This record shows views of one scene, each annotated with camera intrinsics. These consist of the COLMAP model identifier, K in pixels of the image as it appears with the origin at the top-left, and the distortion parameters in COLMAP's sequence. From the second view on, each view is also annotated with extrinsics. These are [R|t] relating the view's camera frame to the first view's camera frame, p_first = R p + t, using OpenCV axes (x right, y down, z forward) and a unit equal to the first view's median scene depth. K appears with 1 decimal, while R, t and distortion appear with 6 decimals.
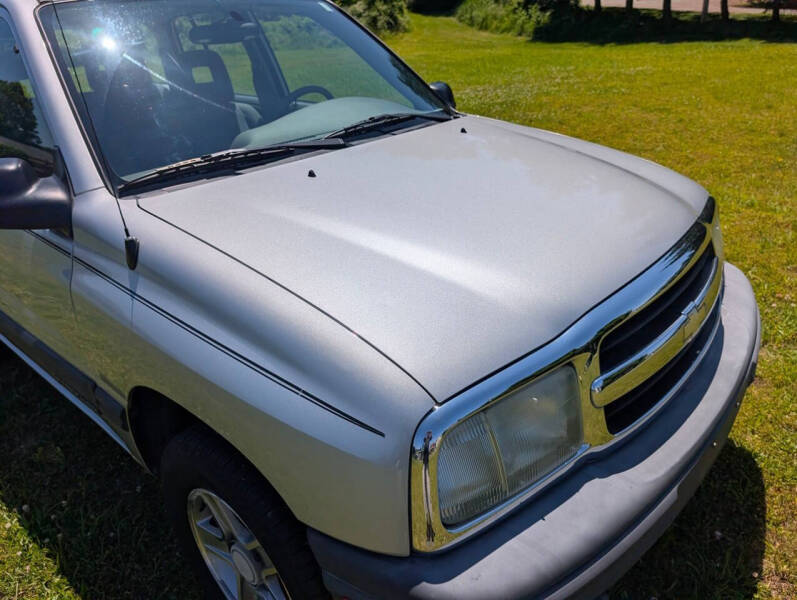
lens RADIAL K [[611.6, 0, 398.5], [0, 611.6, 300.0], [0, 0, 1]] dist [0.002075, -0.004547]
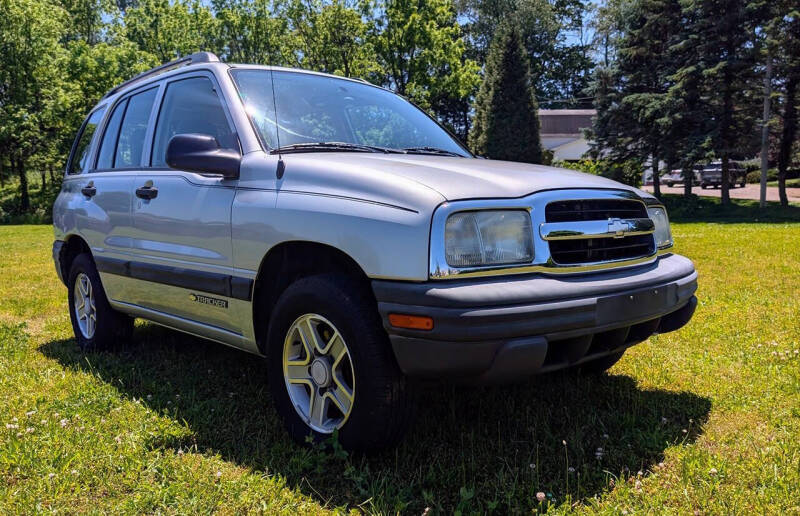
lens RADIAL K [[661.8, 0, 401.4], [0, 661.8, 281.1], [0, 0, 1]] dist [0.003258, -0.001086]
pose [[0.994476, 0.055774, -0.088918, 0.057559], [-0.080938, 0.946853, -0.311317, 0.517092], [0.066829, 0.316794, 0.946137, -0.430004]]
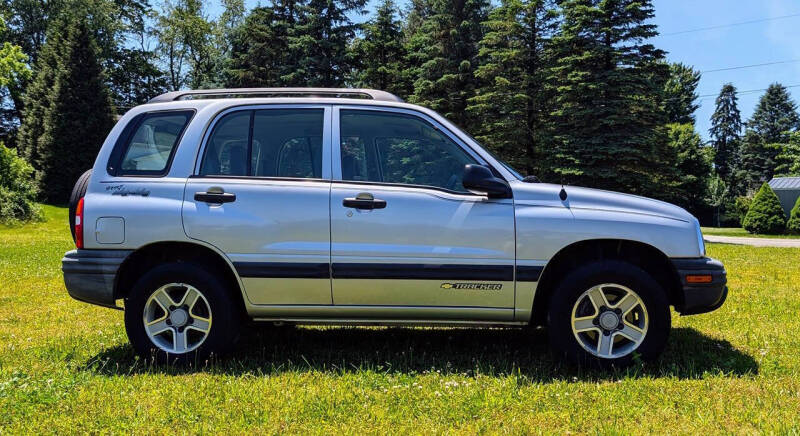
lens RADIAL K [[698.9, 0, 468.9], [0, 698.9, 217.5], [0, 0, 1]] dist [0.008381, 0.006485]
pose [[0.781424, 0.066855, 0.620409, -1.774784], [0.215261, 0.904330, -0.368577, 0.706343], [-0.585696, 0.421565, 0.692274, -0.561295]]
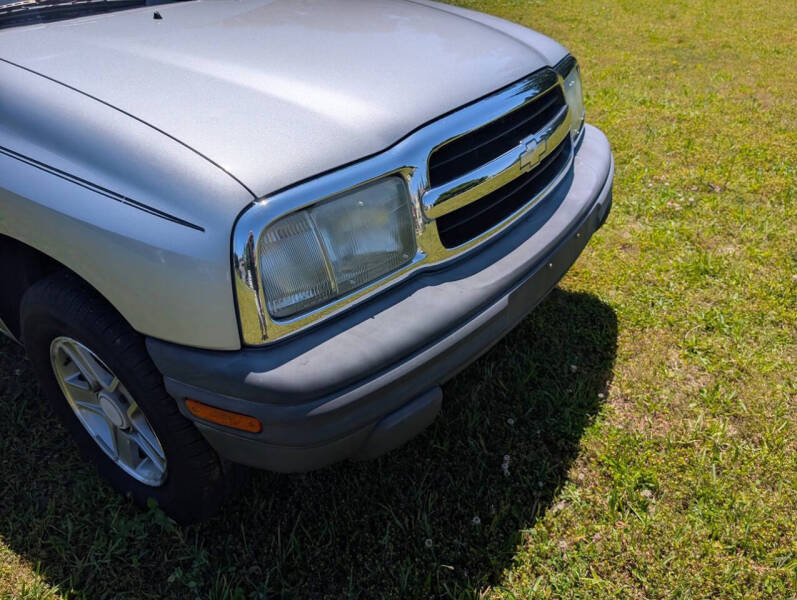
lens RADIAL K [[607.9, 0, 409.4], [0, 607.9, 295.3], [0, 0, 1]] dist [0.013471, -0.013838]
pose [[0.991933, -0.045929, 0.118149, 0.092574], [0.033635, 0.994006, 0.104020, 0.113140], [-0.122218, -0.099207, 0.987533, -0.029552]]
